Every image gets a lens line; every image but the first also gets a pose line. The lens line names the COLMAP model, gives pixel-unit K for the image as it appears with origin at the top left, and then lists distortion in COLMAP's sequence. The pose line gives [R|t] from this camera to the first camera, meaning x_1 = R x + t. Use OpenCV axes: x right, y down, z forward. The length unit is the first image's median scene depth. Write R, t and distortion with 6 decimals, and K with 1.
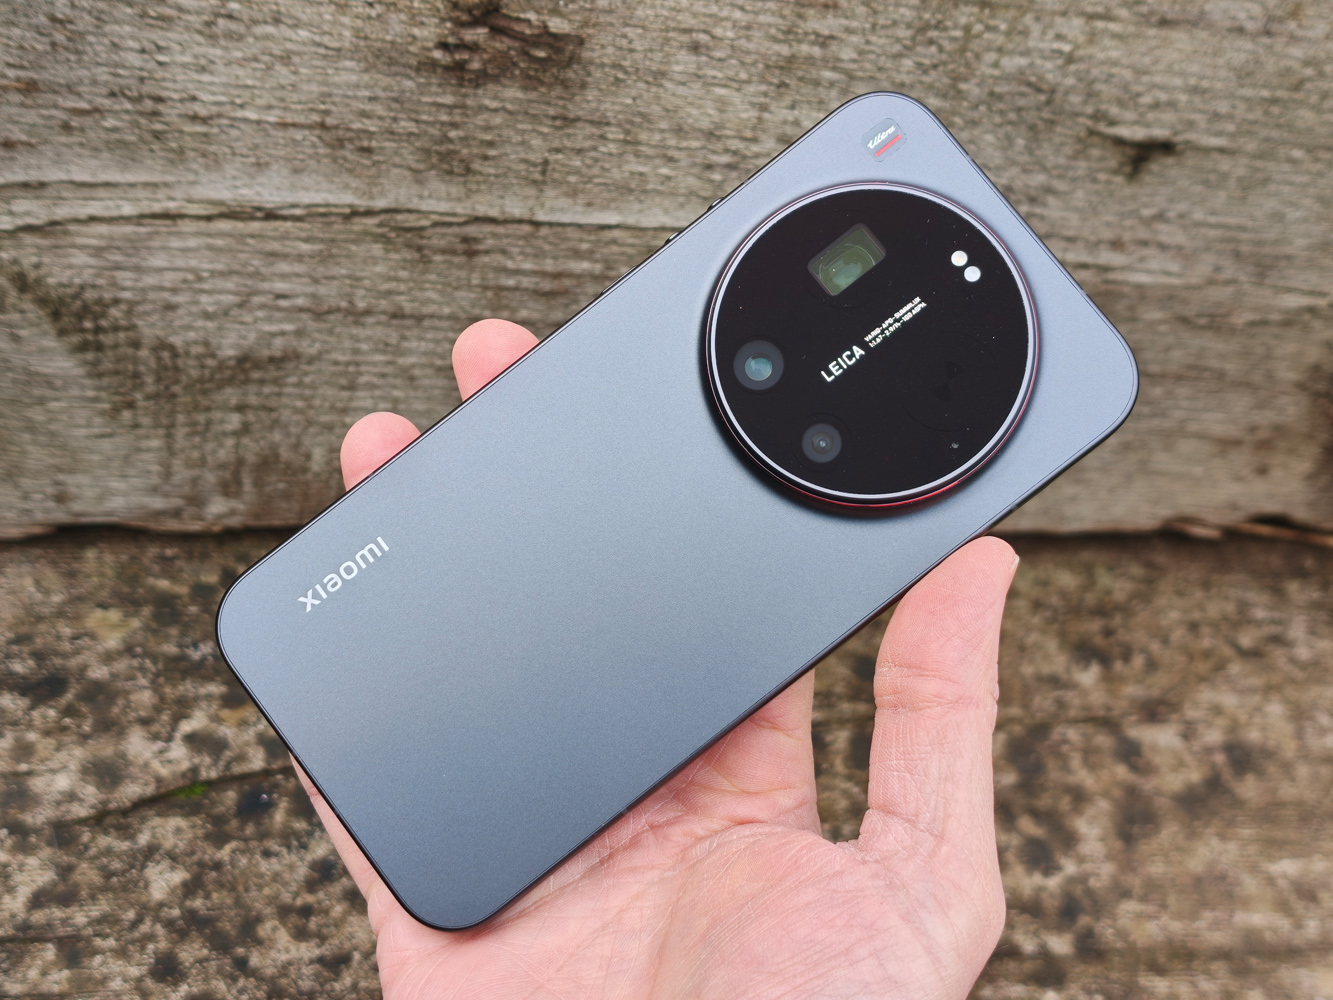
lens RADIAL K [[1927.1, 0, 670.3], [0, 1927.1, 496.4], [0, 0, 1]] dist [0.042664, 0.000000]
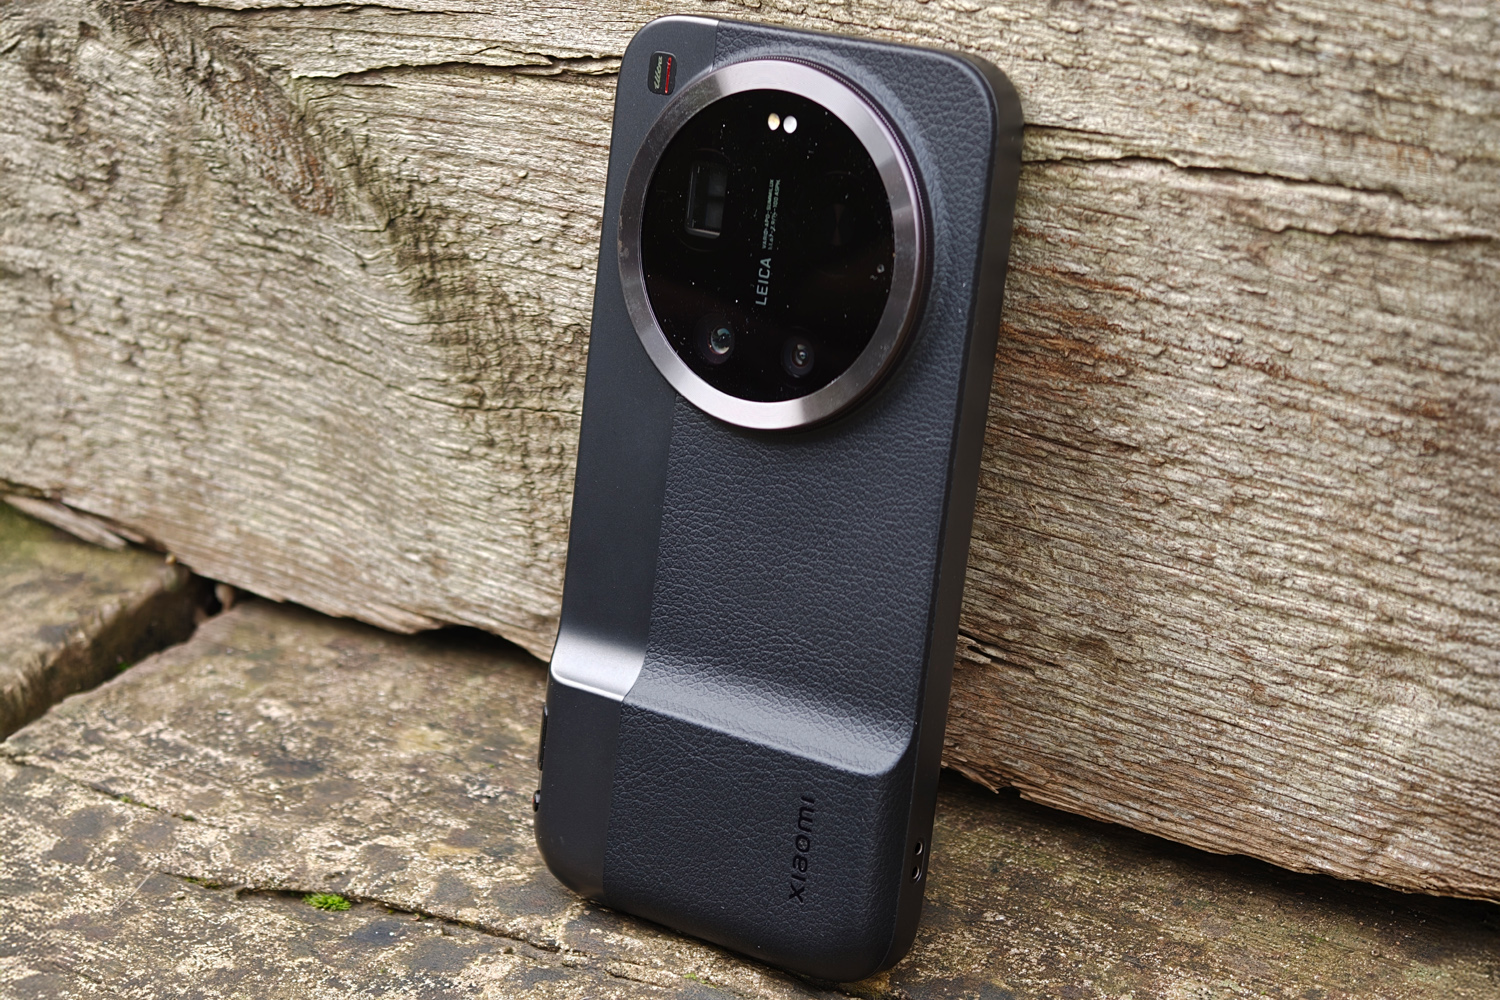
lens RADIAL K [[2991.6, 0, 747.3], [0, 2991.6, 510.3], [0, 0, 1]] dist [0.060518, 0.000000]
pose [[0.675482, 0.040562, -0.736260, 0.664657], [-0.411391, 0.849374, -0.330638, 0.336694], [0.611949, 0.526231, 0.590424, 0.386422]]
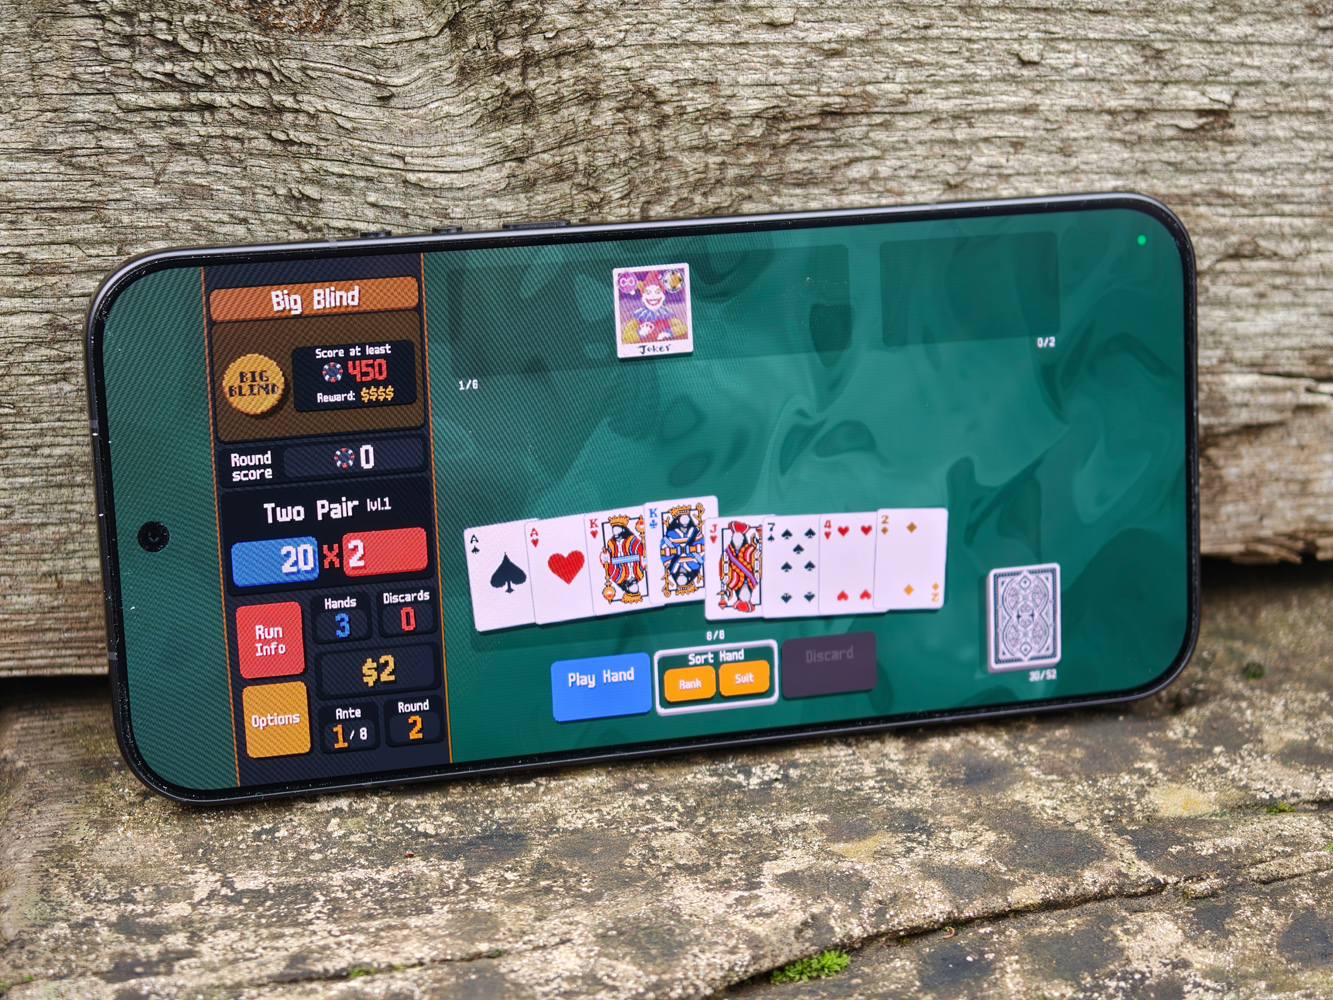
lens RADIAL K [[2671.6, 0, 658.4], [0, 2671.6, 488.8], [0, 0, 1]] dist [0.056265, 0.000000]
pose [[0.977792, -0.207884, -0.026593, -0.250858], [0.173197, 0.872971, -0.455988, 0.352947], [0.118007, 0.441255, 0.889589, 0.363460]]
